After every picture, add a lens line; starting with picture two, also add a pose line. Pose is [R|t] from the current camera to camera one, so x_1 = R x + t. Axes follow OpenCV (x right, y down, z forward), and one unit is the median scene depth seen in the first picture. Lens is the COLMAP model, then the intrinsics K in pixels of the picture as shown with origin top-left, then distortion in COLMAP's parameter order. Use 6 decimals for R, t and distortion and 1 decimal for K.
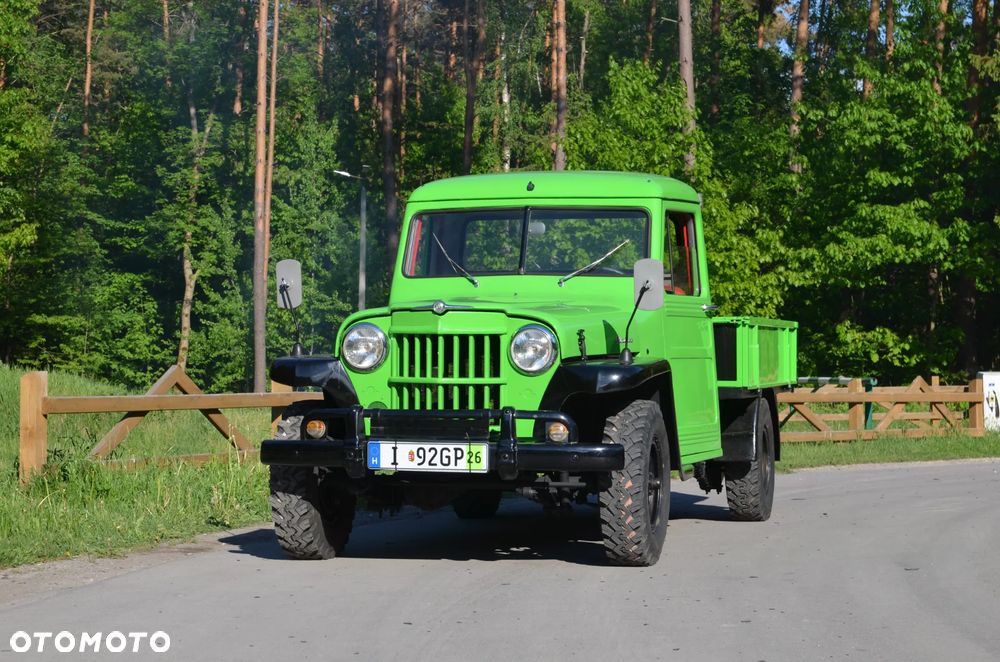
lens RADIAL K [[2055.6, 0, 500.0], [0, 2055.6, 331.0], [0, 0, 1]] dist [0.228349, 0.341062]
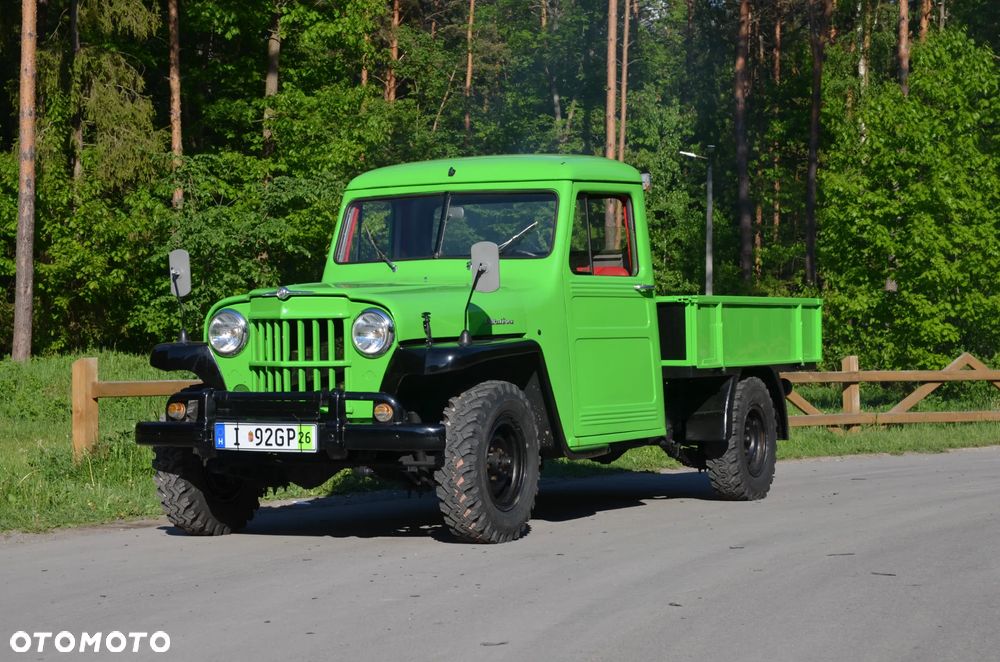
lens RADIAL K [[2055.6, 0, 500.0], [0, 2055.6, 331.0], [0, 0, 1]] dist [0.228349, 0.341062]
pose [[0.977397, -0.013943, -0.210950, 0.271622], [0.015896, 0.999845, 0.007566, 0.001308], [0.210812, -0.010748, 0.977468, 0.006189]]
